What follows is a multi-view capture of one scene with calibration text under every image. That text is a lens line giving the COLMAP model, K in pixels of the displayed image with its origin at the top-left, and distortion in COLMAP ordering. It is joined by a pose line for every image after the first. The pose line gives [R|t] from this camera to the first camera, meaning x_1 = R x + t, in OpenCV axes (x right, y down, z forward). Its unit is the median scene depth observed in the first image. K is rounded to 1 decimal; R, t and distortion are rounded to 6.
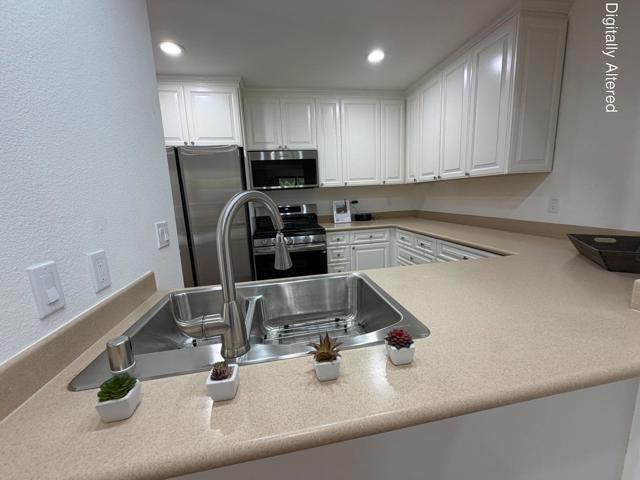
lens RADIAL K [[254.7, 0, 319.6], [0, 254.7, 239.2], [0, 0, 1]] dist [0.001825, 0.000101]
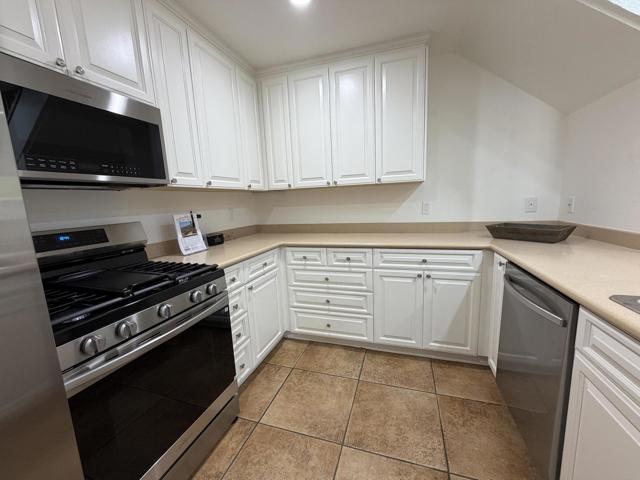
lens RADIAL K [[254.7, 0, 320.6], [0, 254.7, 240.7], [0, 0, 1]] dist [0.001825, 0.000101]
pose [[0.481053, -0.111429, 0.869581, -0.308257], [0.172878, 0.984470, 0.030515, -0.066720], [-0.859477, 0.135652, 0.492846, 0.536401]]
